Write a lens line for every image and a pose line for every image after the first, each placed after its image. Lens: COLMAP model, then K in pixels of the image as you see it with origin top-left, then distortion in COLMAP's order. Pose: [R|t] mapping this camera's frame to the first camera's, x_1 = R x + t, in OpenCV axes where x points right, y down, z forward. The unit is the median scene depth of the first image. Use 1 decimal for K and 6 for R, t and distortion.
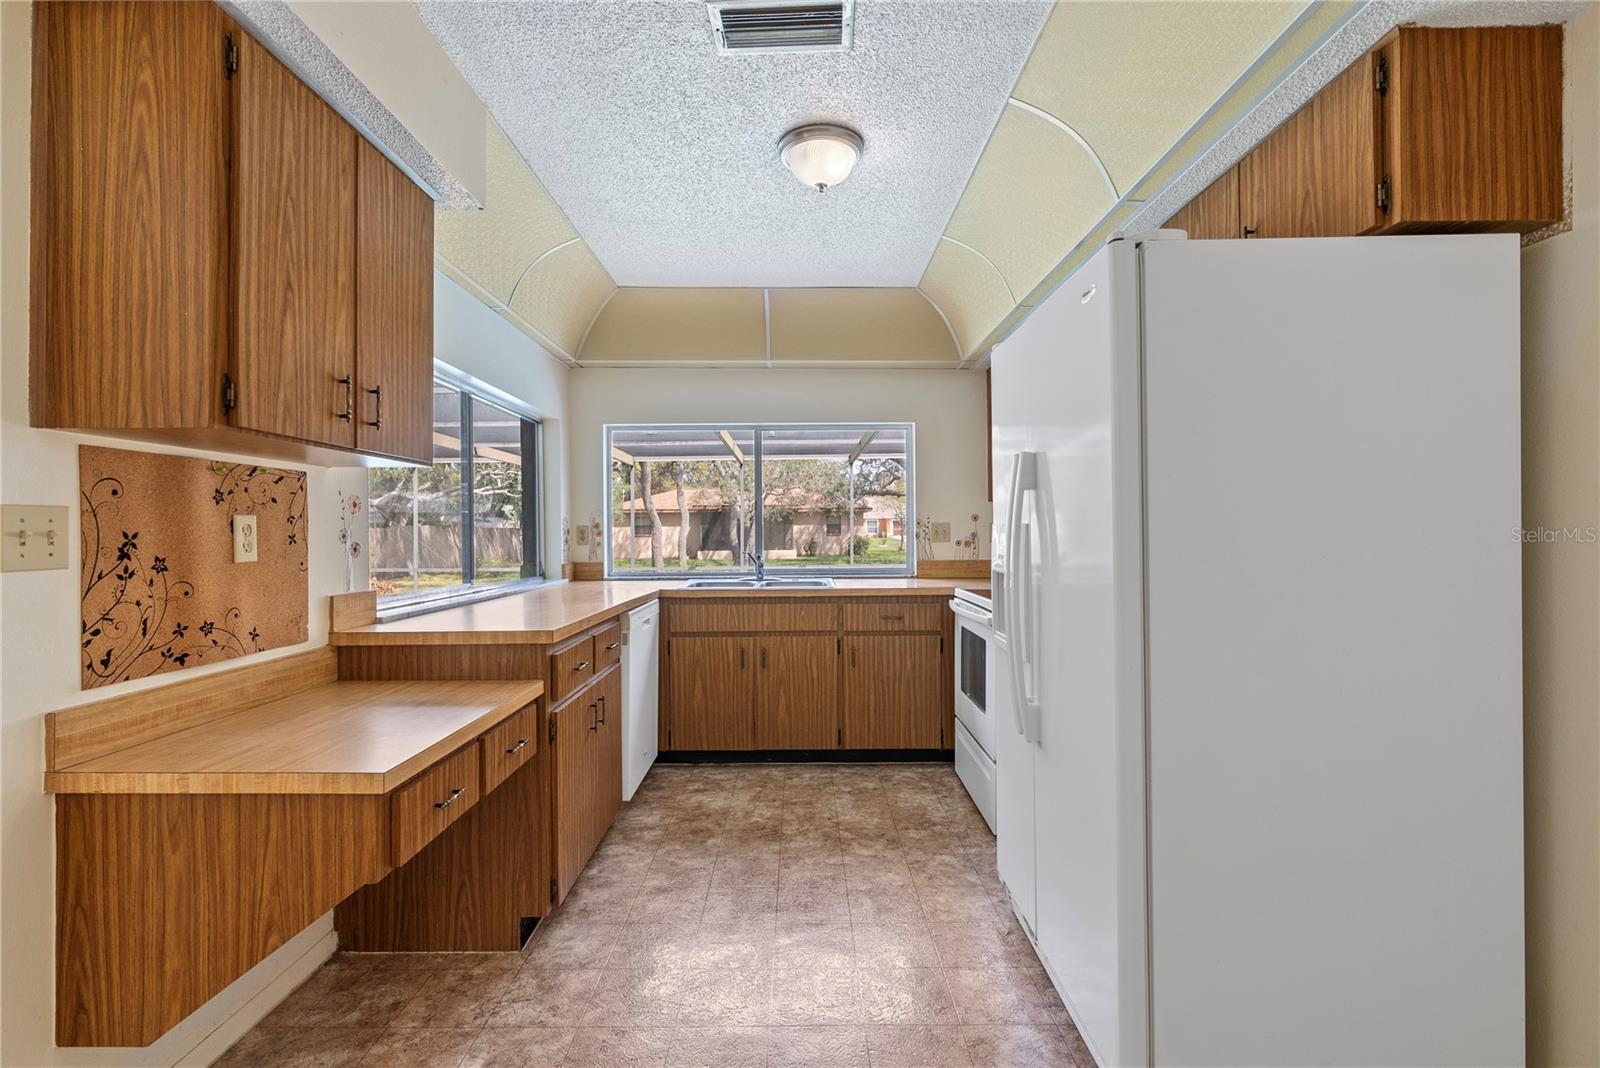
lens RADIAL K [[715.7, 0, 800.0], [0, 715.7, 534.0], [0, 0, 1]] dist [-0.017006, 0.006424]
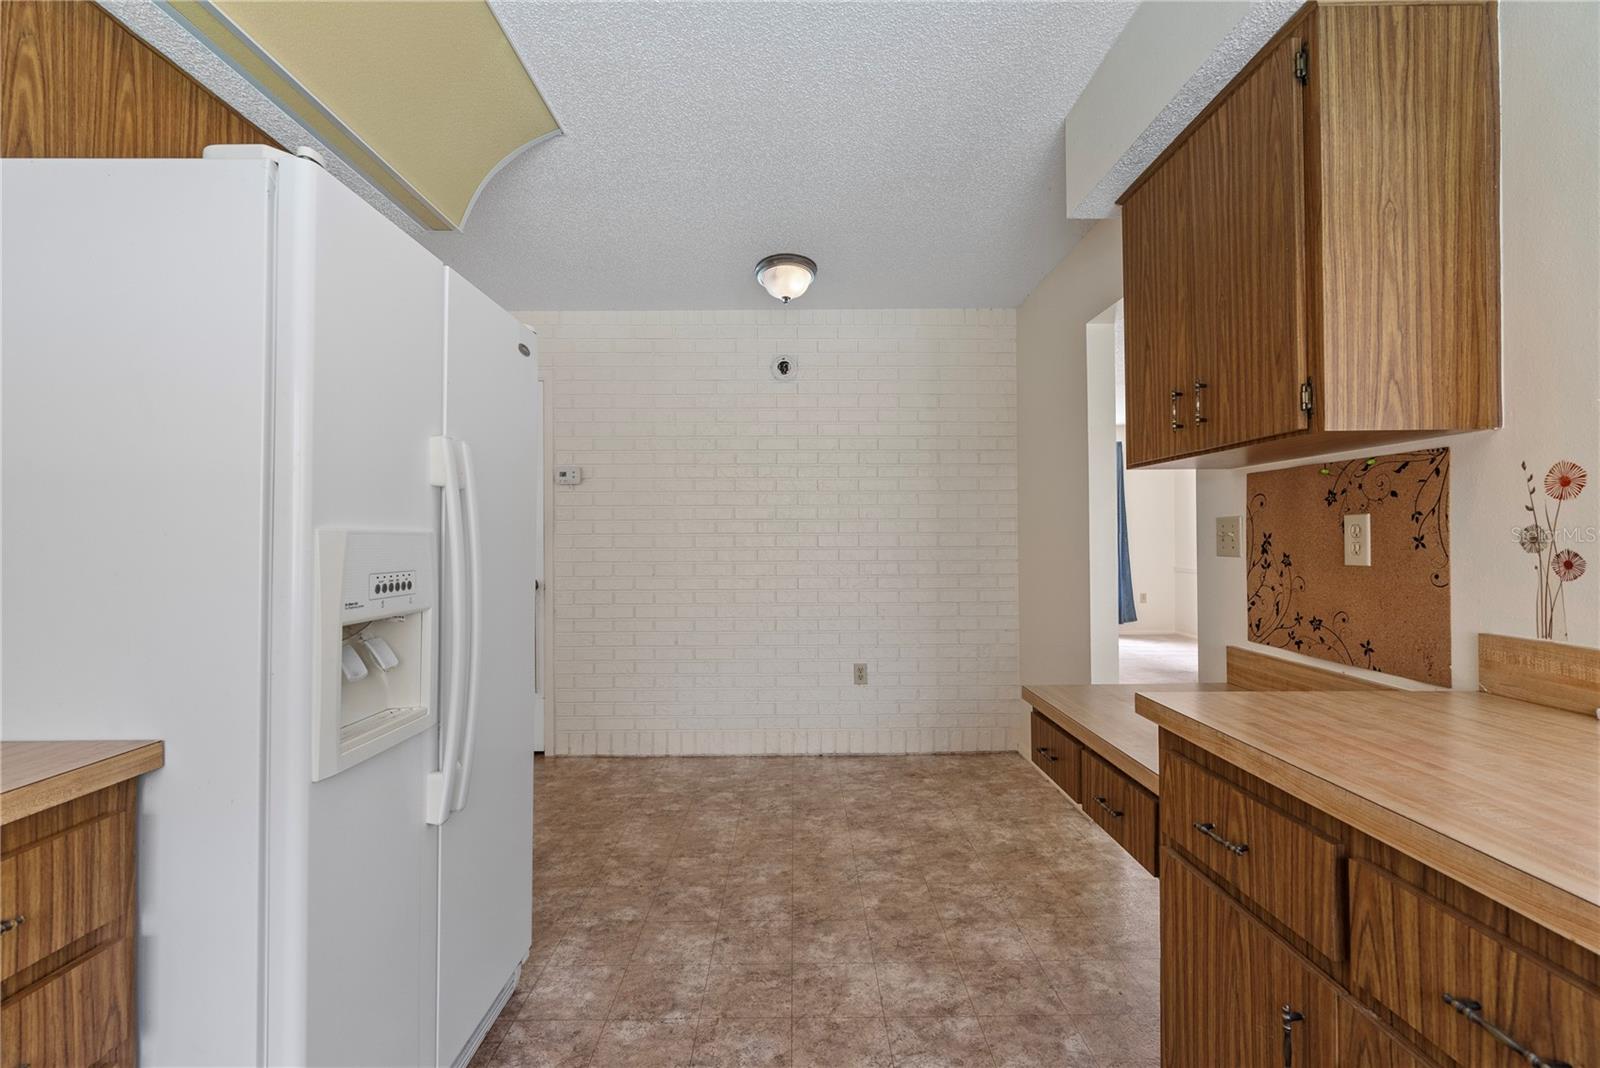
lens RADIAL K [[715.7, 0, 800.0], [0, 715.7, 534.0], [0, 0, 1]] dist [-0.017006, 0.006424]
pose [[-0.999908, 0.010763, -0.008203, -0.053313], [0.010744, 0.999939, 0.002395, -0.010969], [0.008229, 0.002306, -0.999963, 1.878861]]
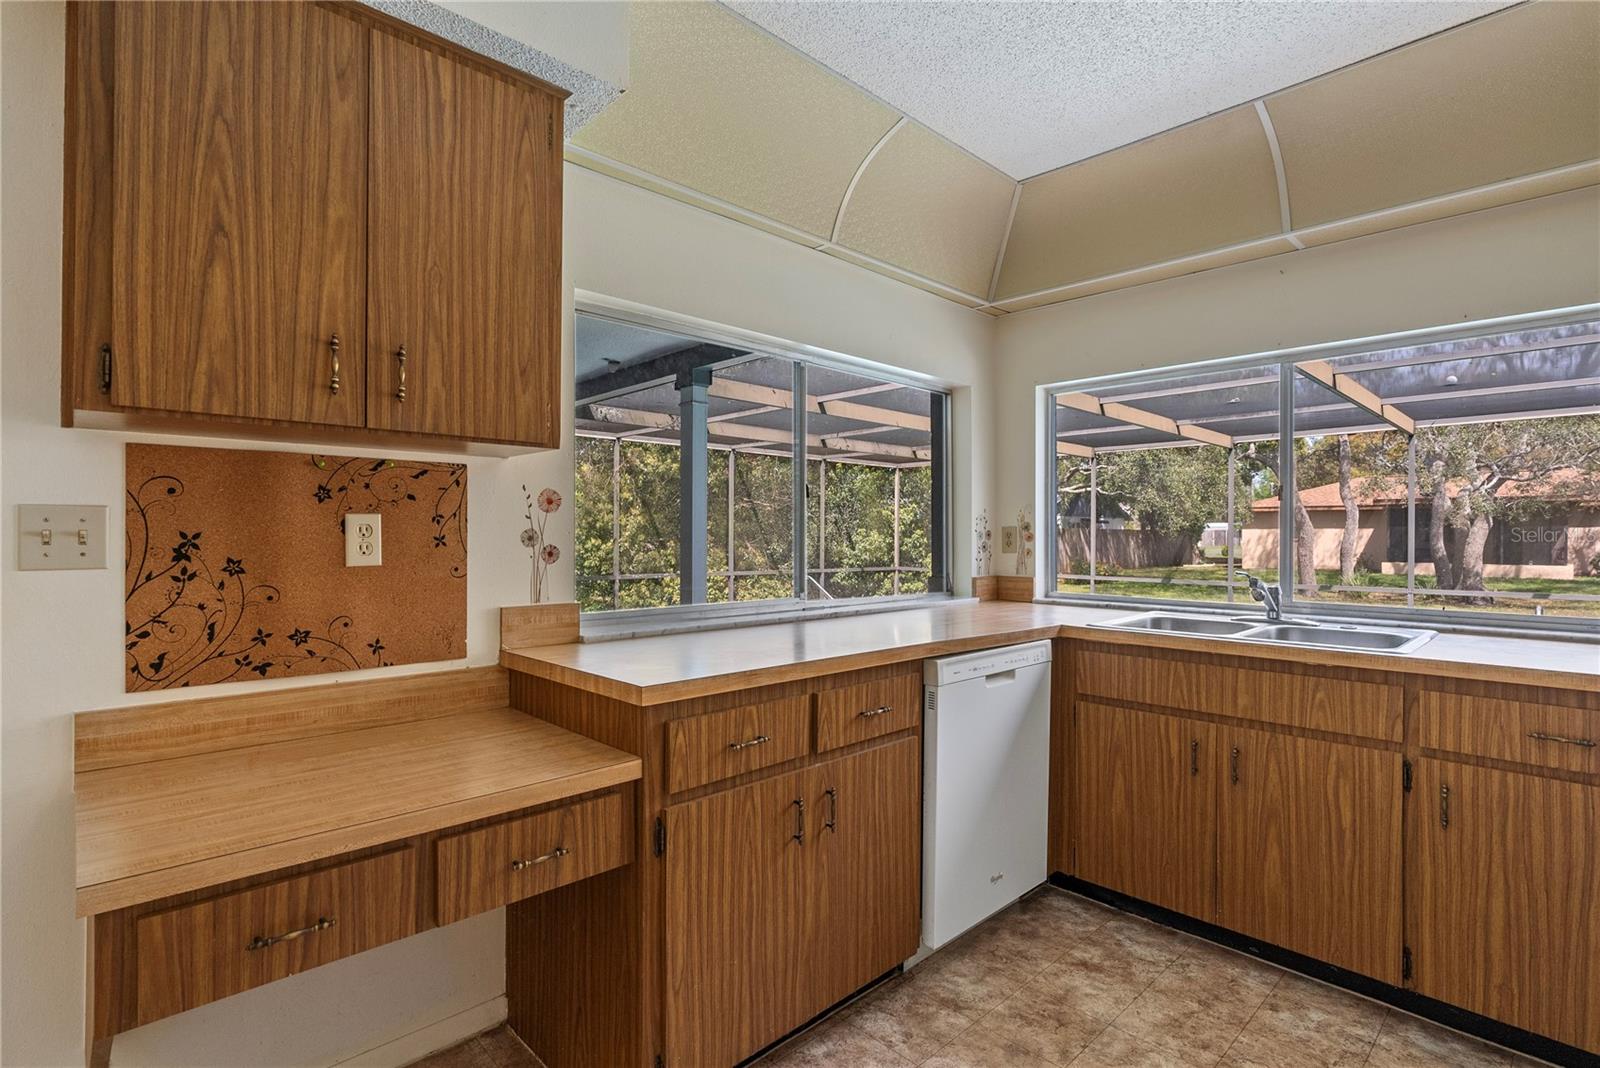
lens RADIAL K [[767.6, 0, 800.0], [0, 767.6, 534.0], [0, 0, 1]] dist [-0.006760, 0.001189]
pose [[0.689235, 0.008314, -0.724490, 0.301756], [-0.010149, 0.999947, 0.001820, -0.008332], [0.724466, 0.006098, 0.689283, 0.718086]]
